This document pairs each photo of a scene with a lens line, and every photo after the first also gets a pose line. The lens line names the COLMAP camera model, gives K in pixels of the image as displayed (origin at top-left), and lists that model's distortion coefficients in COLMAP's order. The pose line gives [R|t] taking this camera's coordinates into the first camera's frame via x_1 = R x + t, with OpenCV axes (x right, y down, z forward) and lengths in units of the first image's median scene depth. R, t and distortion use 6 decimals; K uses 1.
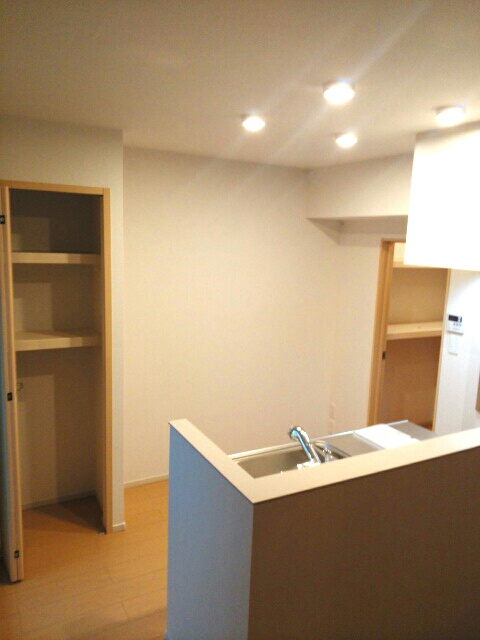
lens RADIAL K [[499.7, 0, 240.4], [0, 499.7, 320.8], [0, 0, 1]] dist [-0.000250, -0.009177]
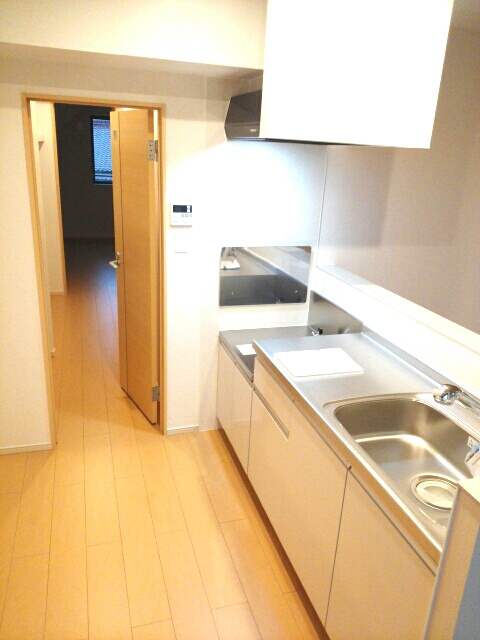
lens RADIAL K [[499.7, 0, 239.9], [0, 499.7, 319.4], [0, 0, 1]] dist [-0.000250, -0.009177]
pose [[0.190774, -0.351692, 0.916470, -0.359069], [0.110209, 0.935388, 0.336011, -0.098423], [-0.975428, 0.036901, 0.217207, 0.736860]]
